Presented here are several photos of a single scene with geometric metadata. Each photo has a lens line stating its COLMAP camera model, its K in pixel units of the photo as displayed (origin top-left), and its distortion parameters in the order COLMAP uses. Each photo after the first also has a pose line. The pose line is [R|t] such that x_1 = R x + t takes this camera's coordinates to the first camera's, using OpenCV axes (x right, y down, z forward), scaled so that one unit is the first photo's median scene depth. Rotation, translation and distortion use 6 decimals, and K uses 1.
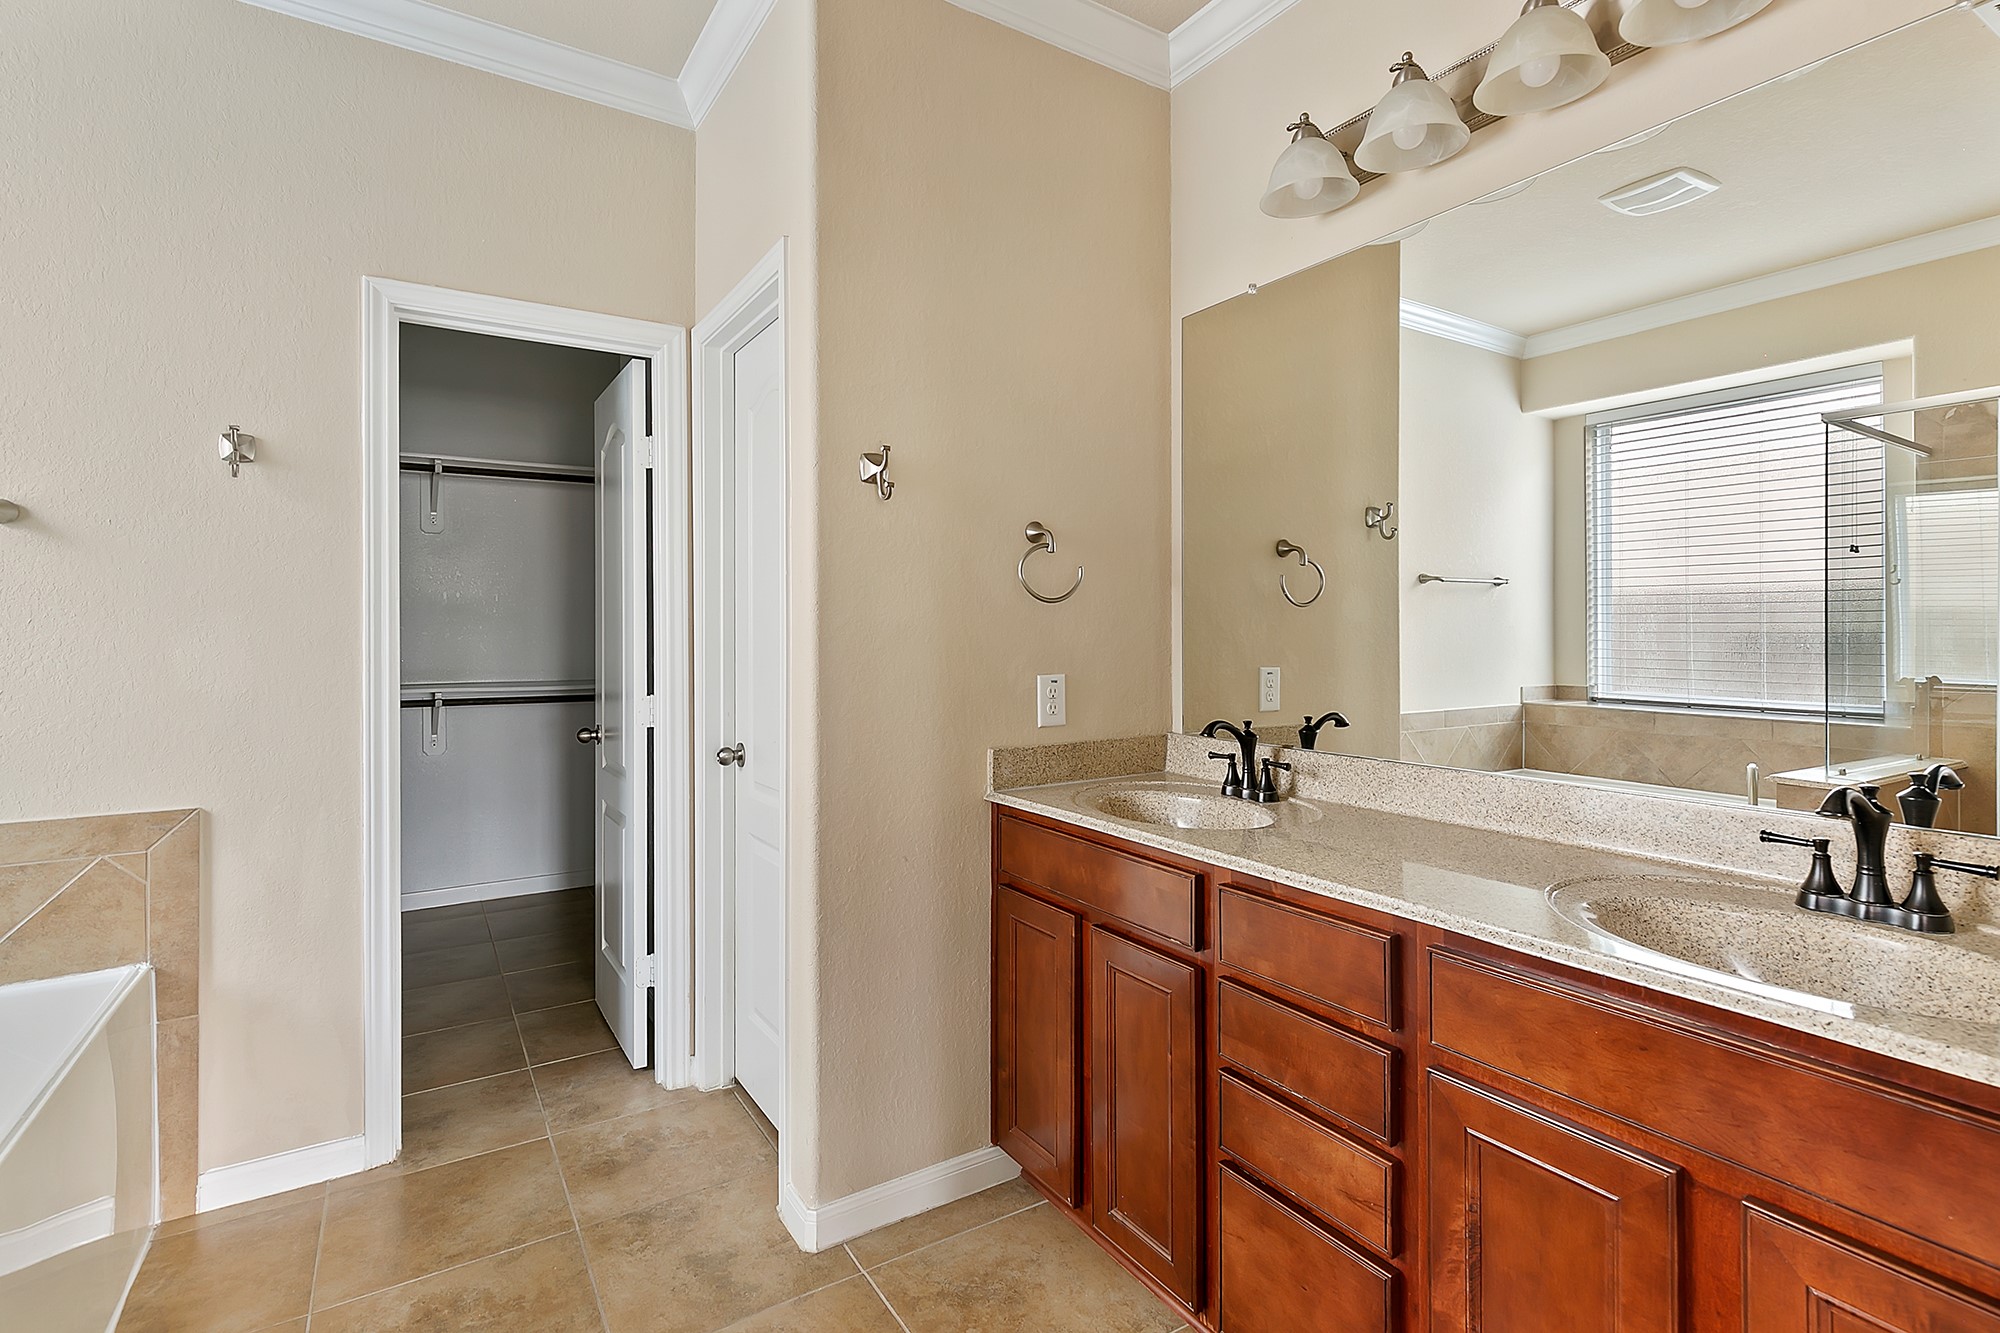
lens RADIAL K [[924.8, 0, 999.4], [0, 924.8, 650.3], [0, 0, 1]] dist [0.001681, -0.000131]
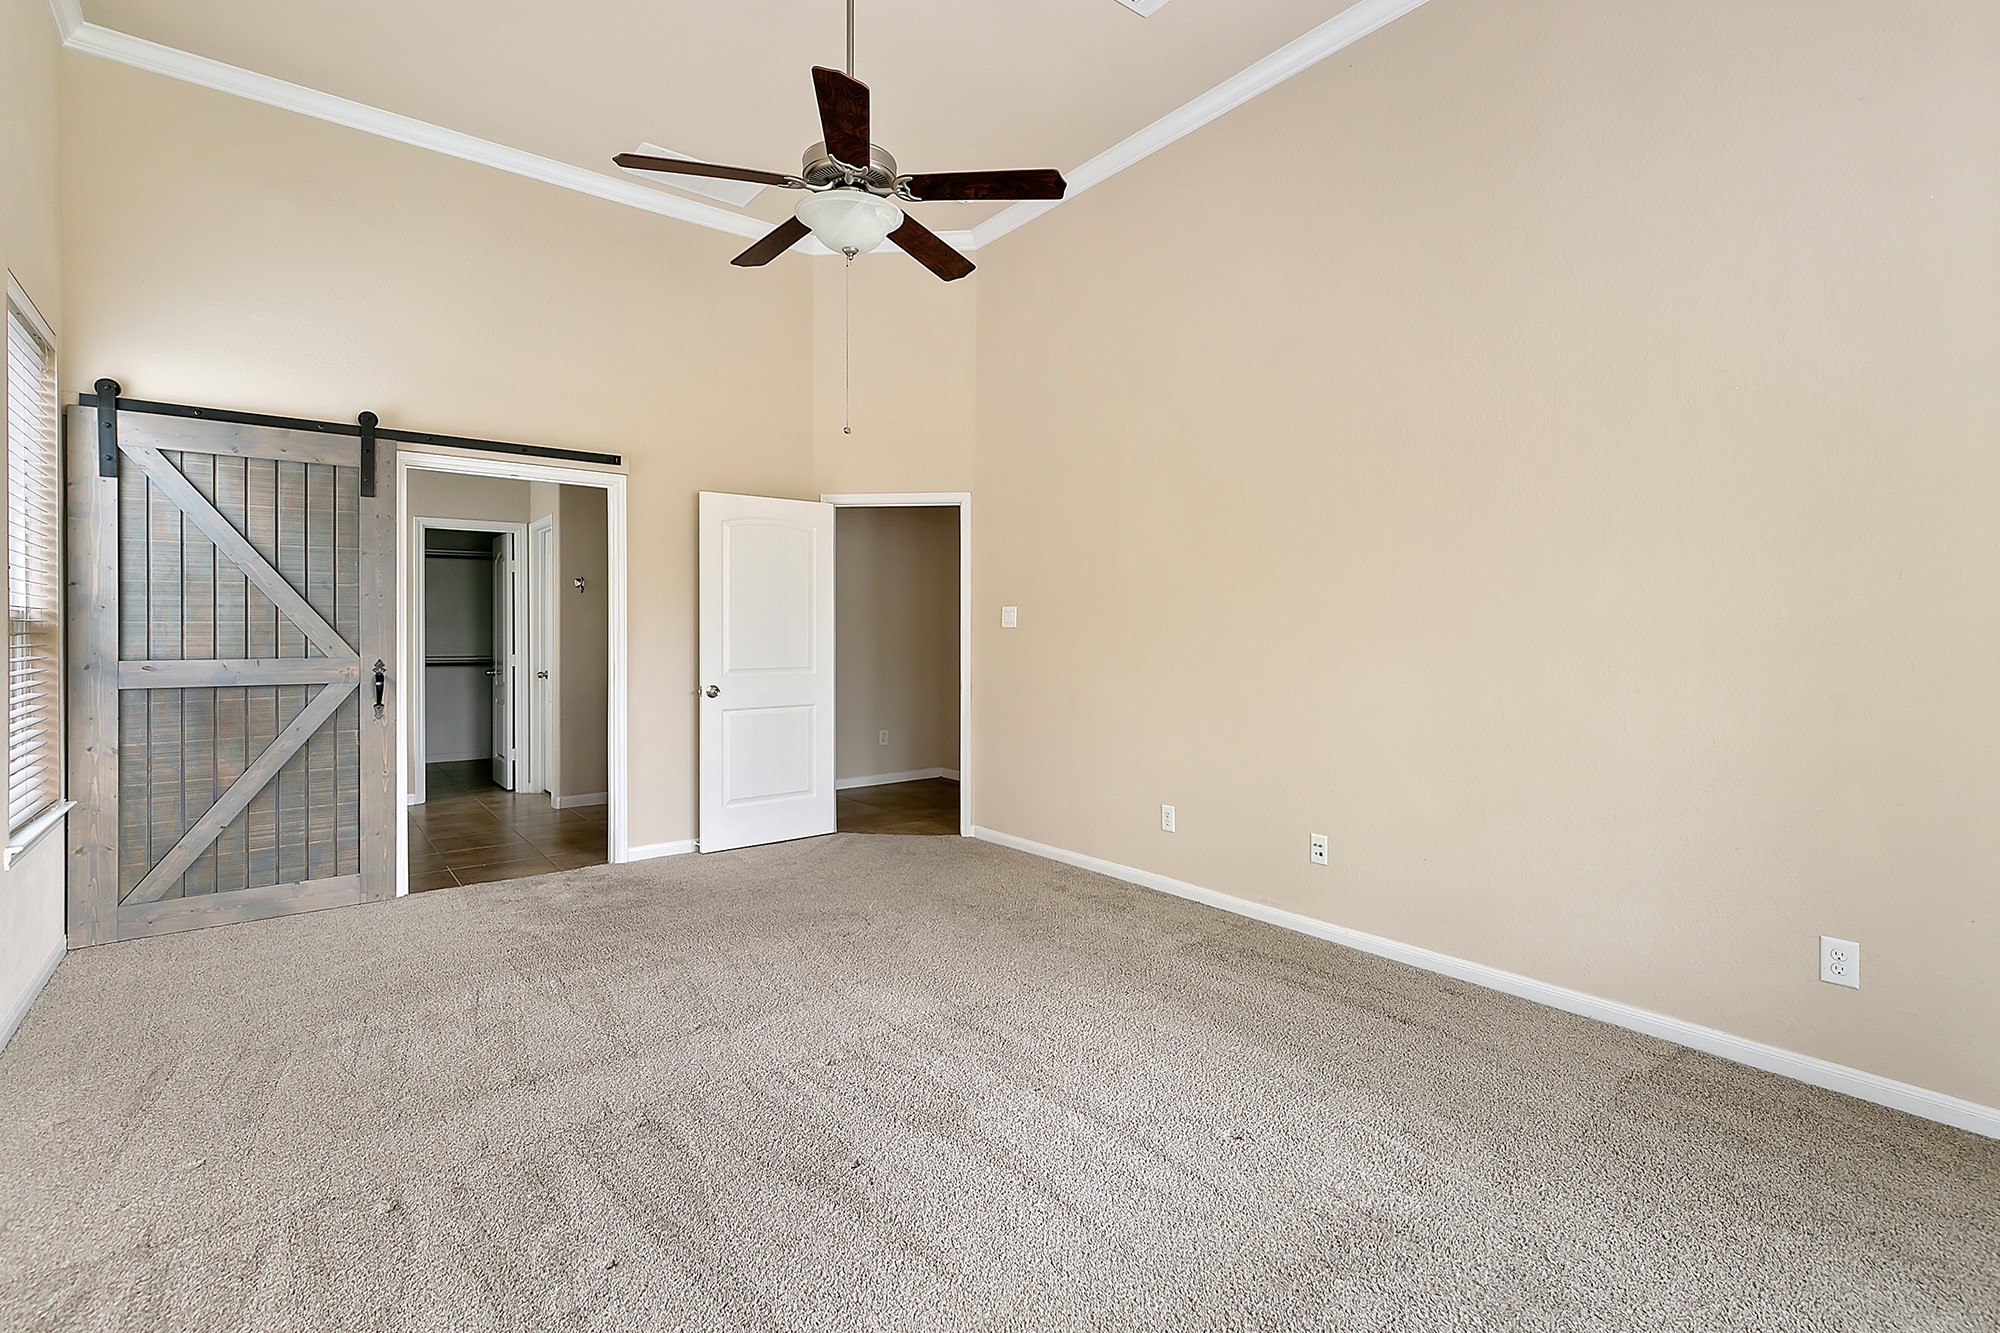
lens RADIAL K [[924.8, 0, 998.3], [0, 924.8, 653.6], [0, 0, 1]] dist [0.001681, -0.000131]
pose [[0.995808, -0.005448, 0.091301, 0.825685], [0.006174, 0.999951, -0.007674, 0.074936], [-0.091255, 0.008205, 0.995794, -1.918882]]
